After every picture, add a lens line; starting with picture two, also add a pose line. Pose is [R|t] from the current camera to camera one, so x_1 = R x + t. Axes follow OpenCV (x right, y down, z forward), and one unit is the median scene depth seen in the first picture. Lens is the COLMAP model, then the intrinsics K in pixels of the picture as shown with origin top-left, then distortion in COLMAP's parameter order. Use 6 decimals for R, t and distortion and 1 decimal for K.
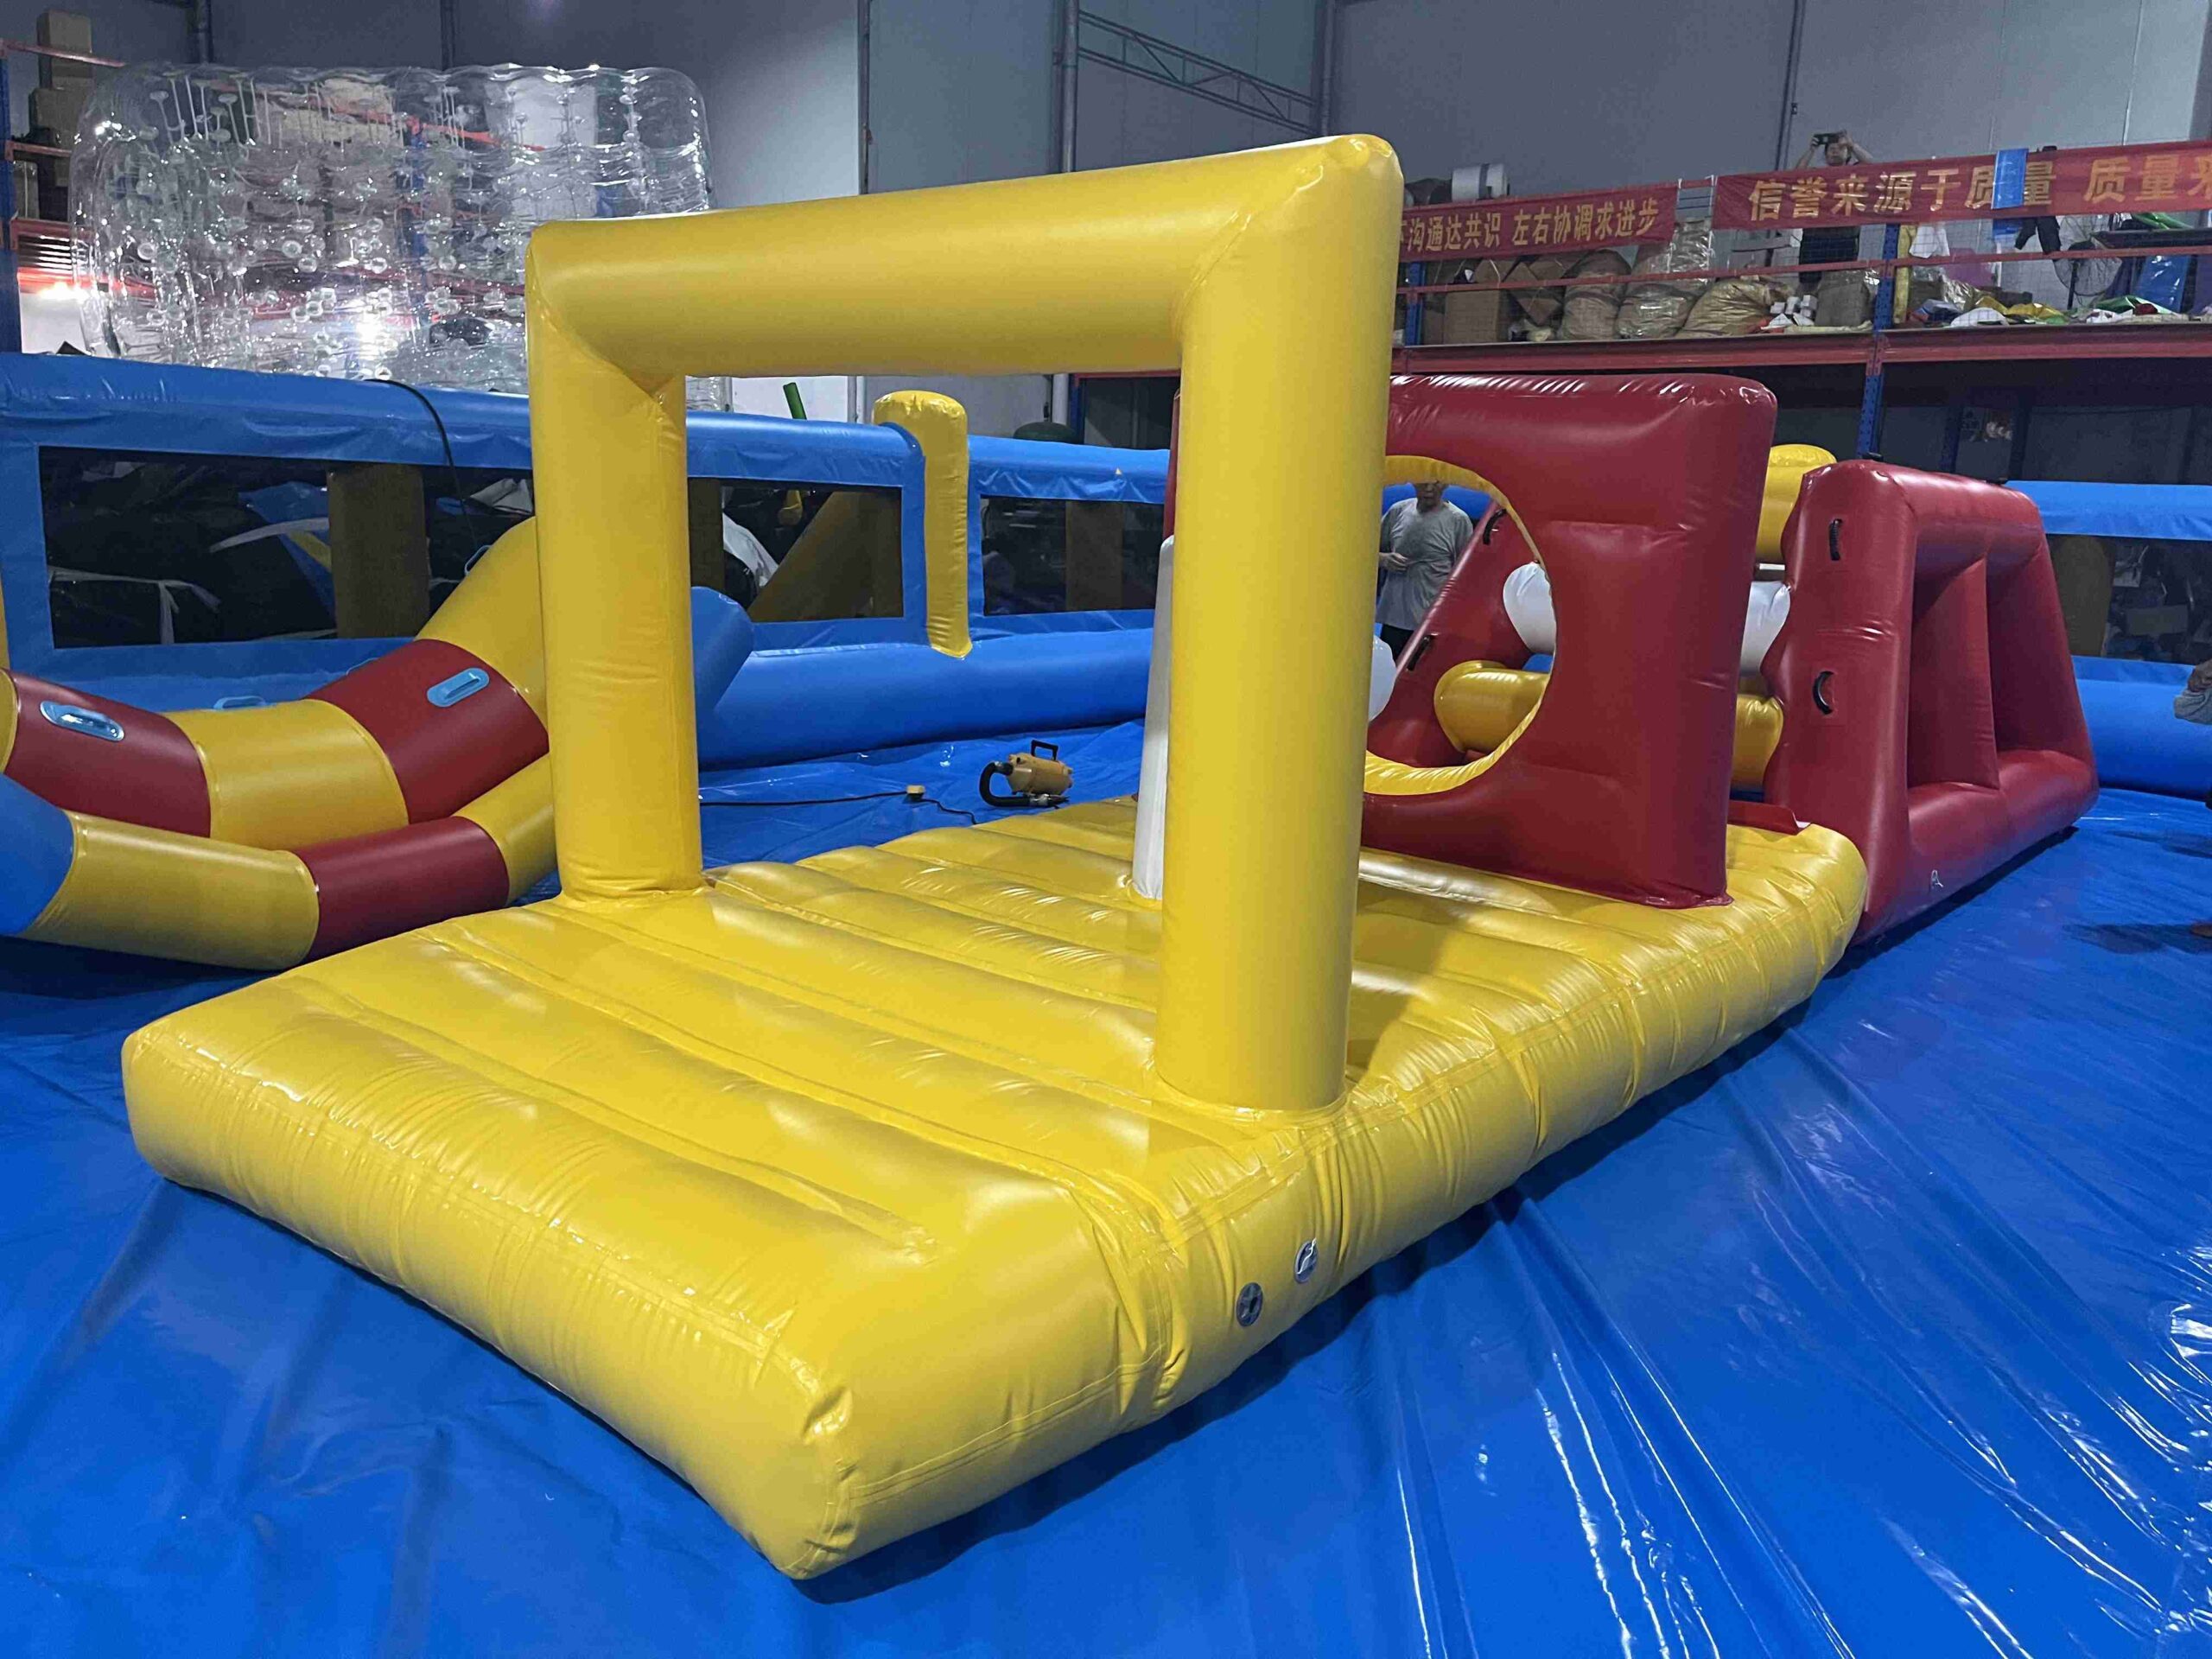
lens RADIAL K [[1746.2, 0, 1121.9], [0, 1746.2, 829.3], [0, 0, 1]] dist [0.041198, -0.017932]
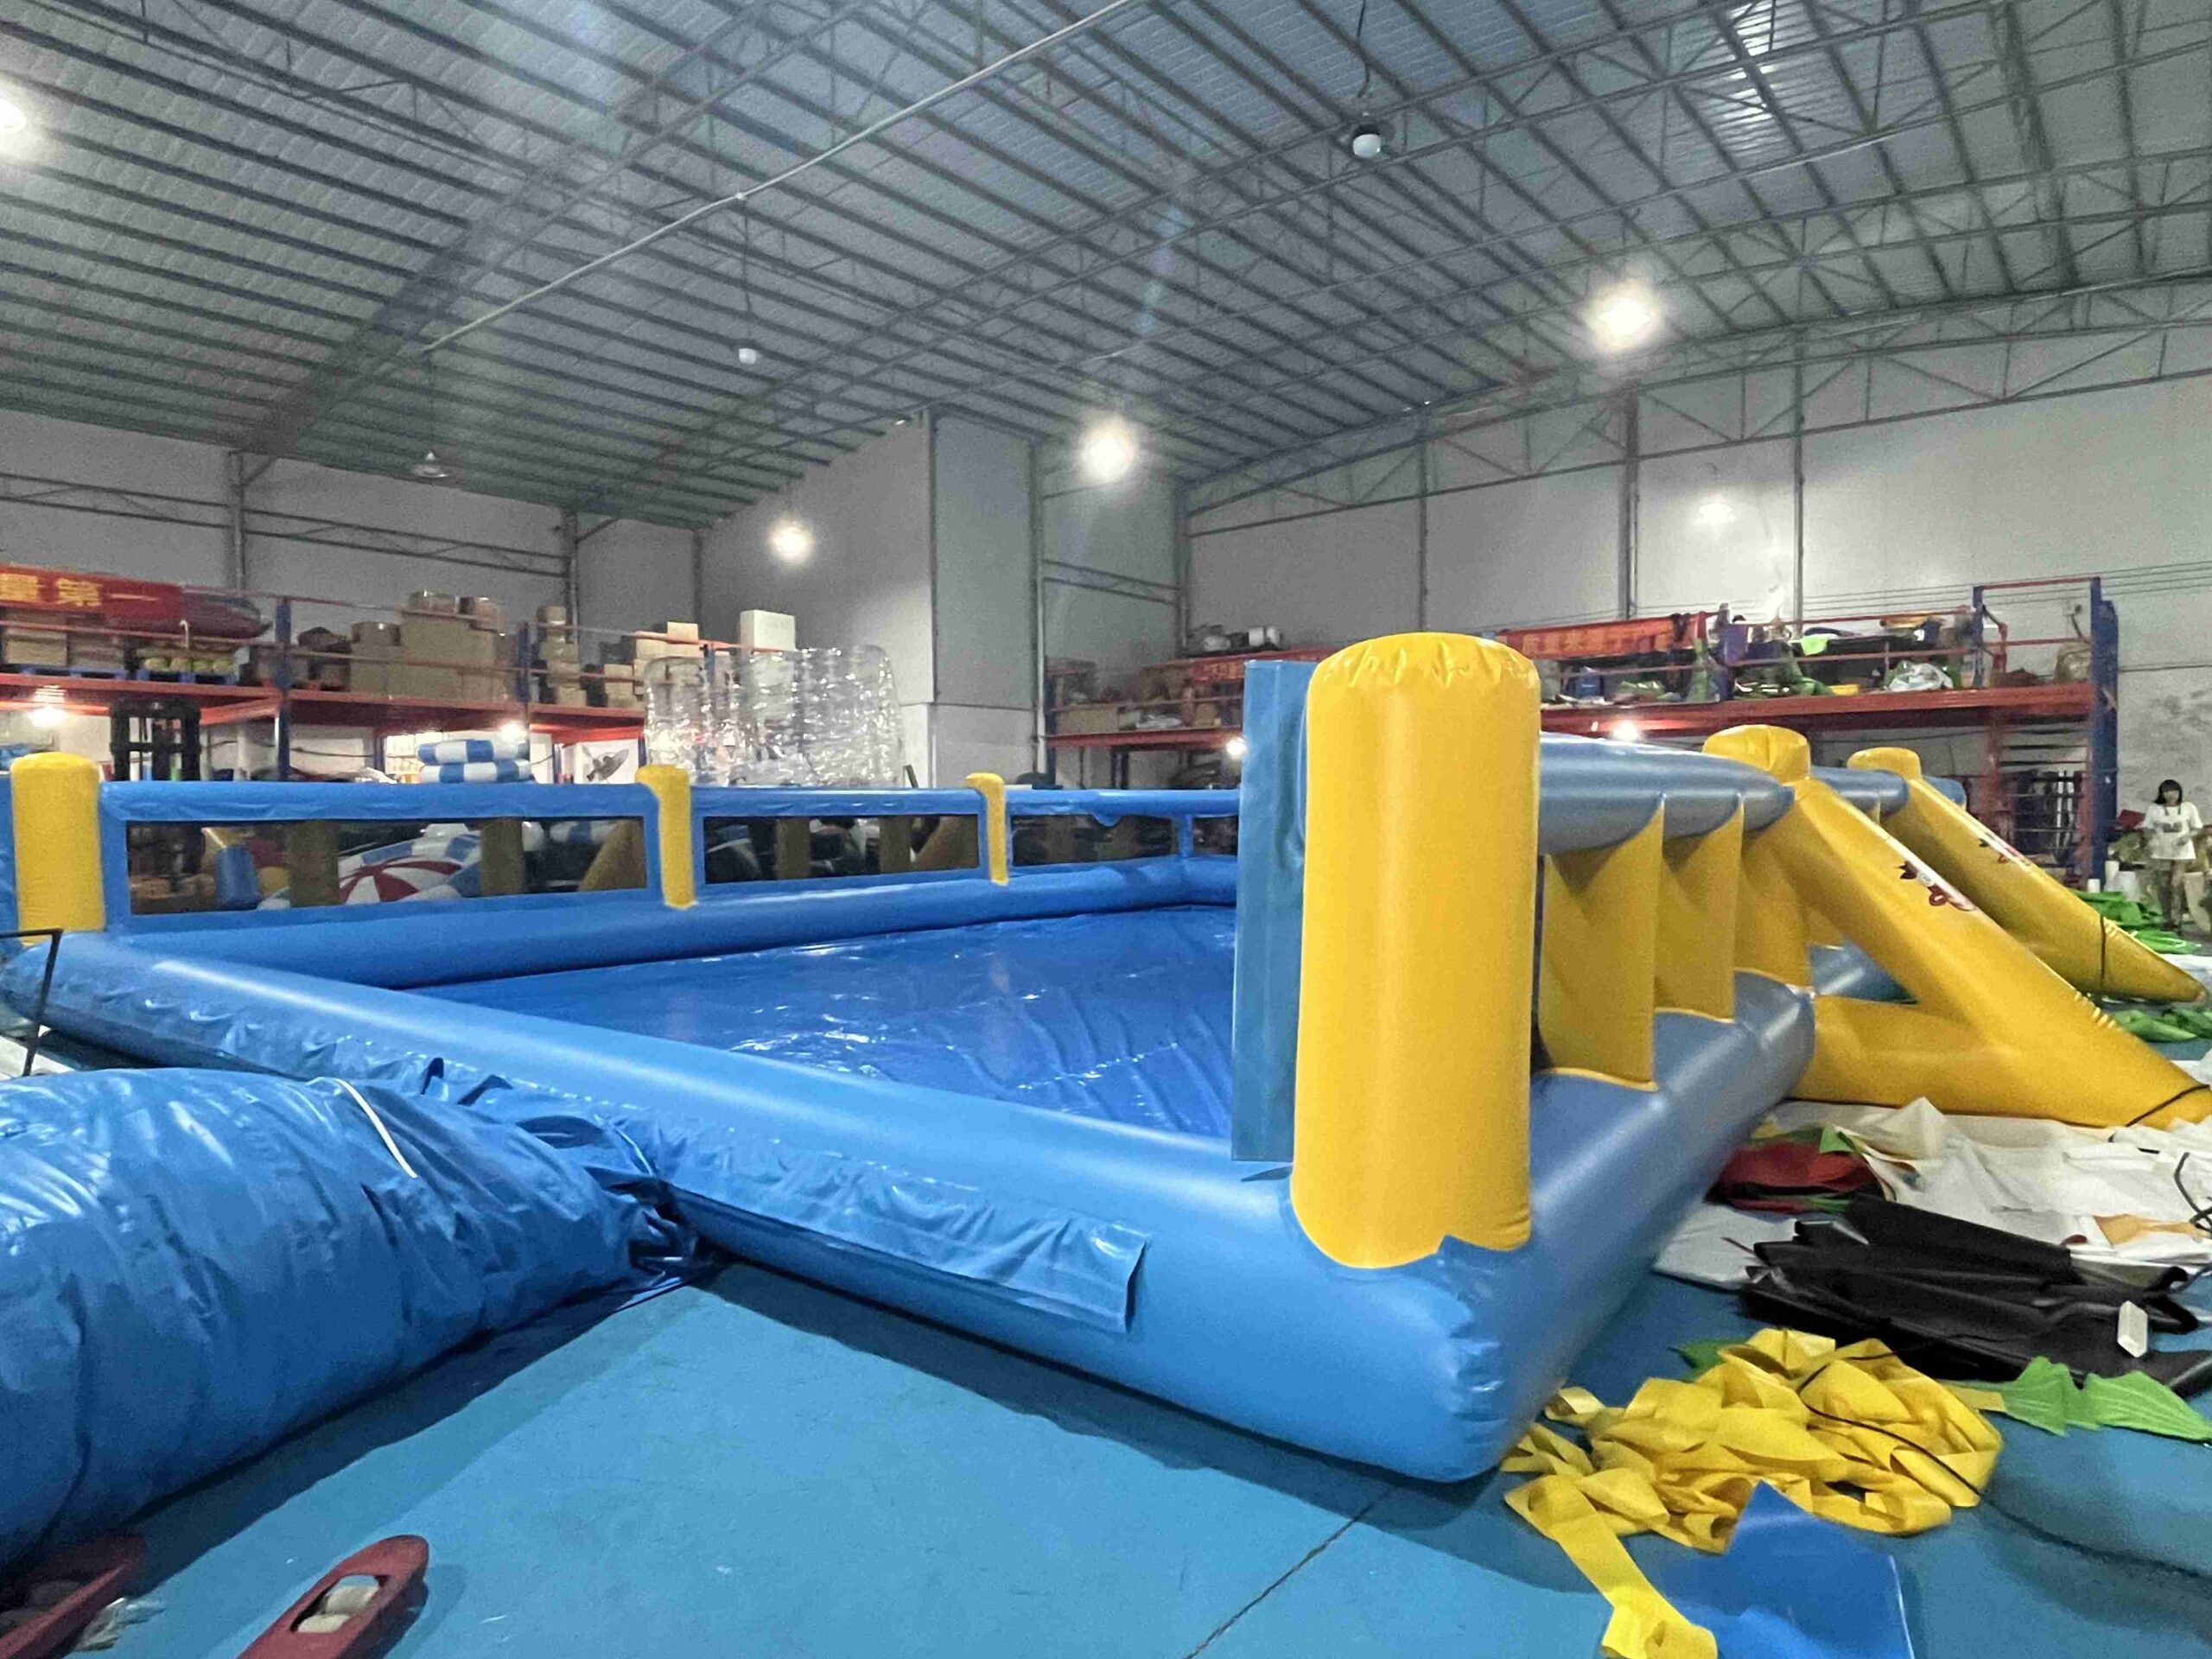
lens RADIAL K [[1332.1, 0, 1100.7], [0, 1332.1, 831.2], [0, 0, 1]] dist [-0.000316, 0.000001]
pose [[0.998881, -0.046780, 0.006971, 0.016751], [0.047287, 0.984752, -0.167413, 0.079167], [0.000967, 0.167555, 0.985862, -0.446828]]
